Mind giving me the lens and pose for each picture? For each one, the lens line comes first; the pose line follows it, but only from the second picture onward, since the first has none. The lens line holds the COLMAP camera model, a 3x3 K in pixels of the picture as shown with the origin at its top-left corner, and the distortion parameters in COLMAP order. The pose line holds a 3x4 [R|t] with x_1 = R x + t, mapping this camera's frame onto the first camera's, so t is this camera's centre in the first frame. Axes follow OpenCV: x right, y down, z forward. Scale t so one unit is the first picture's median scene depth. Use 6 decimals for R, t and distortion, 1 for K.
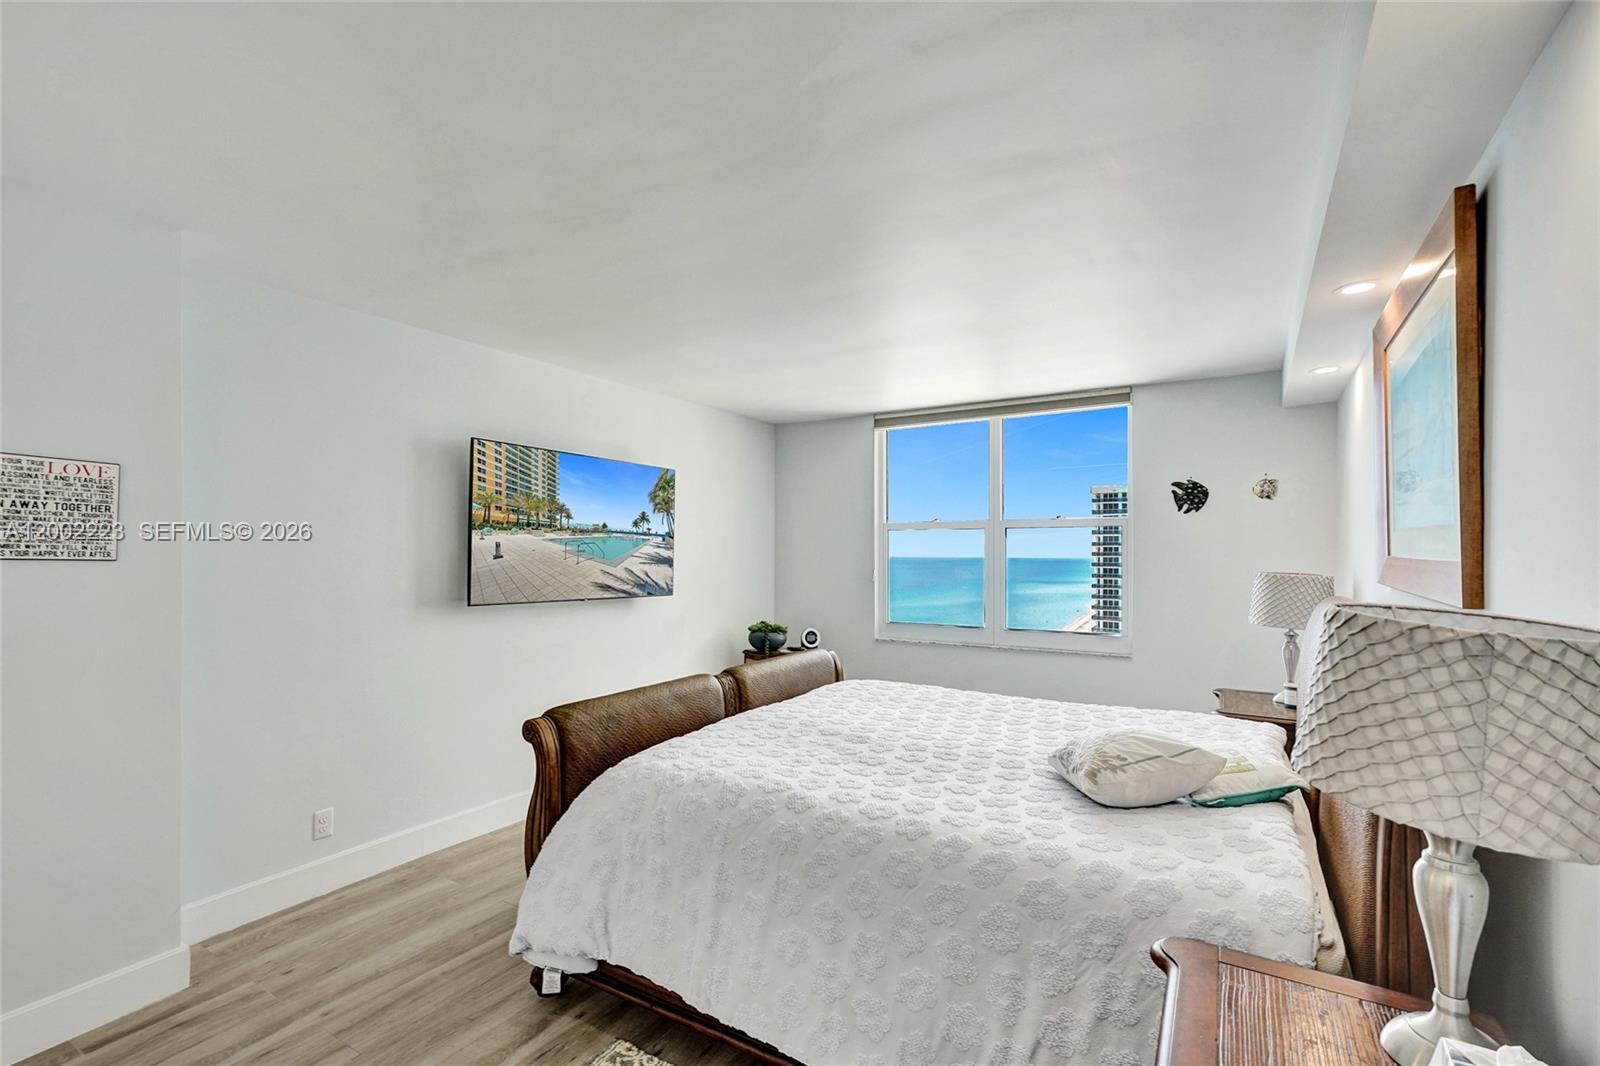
lens RADIAL K [[718.2, 0, 810.8], [0, 718.2, 558.5], [0, 0, 1]] dist [0.009908, 0.000457]
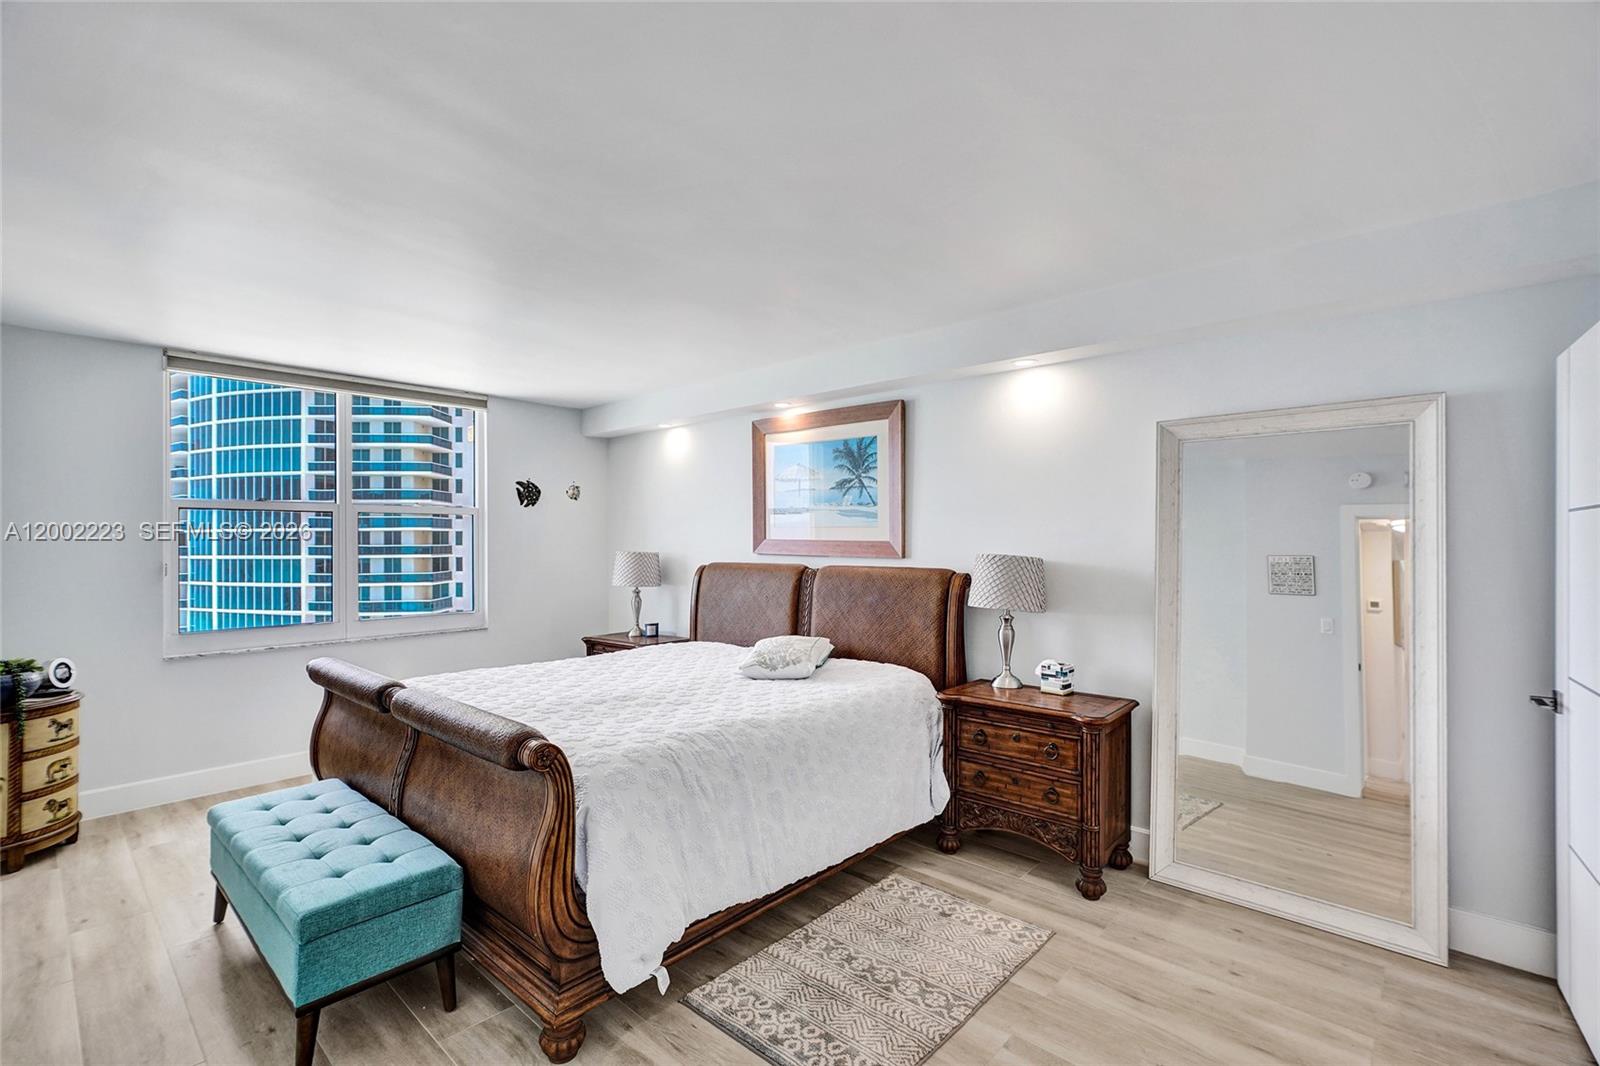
lens RADIAL K [[704.4, 0, 802.1], [0, 704.4, 537.1], [0, 0, 1]] dist [-0.004615, 0.001679]
pose [[0.203658, -0.000640, 0.979042, -0.912462], [0.011449, 0.999933, -0.001728, -0.003782], [-0.978975, 0.011561, 0.203651, 0.451000]]
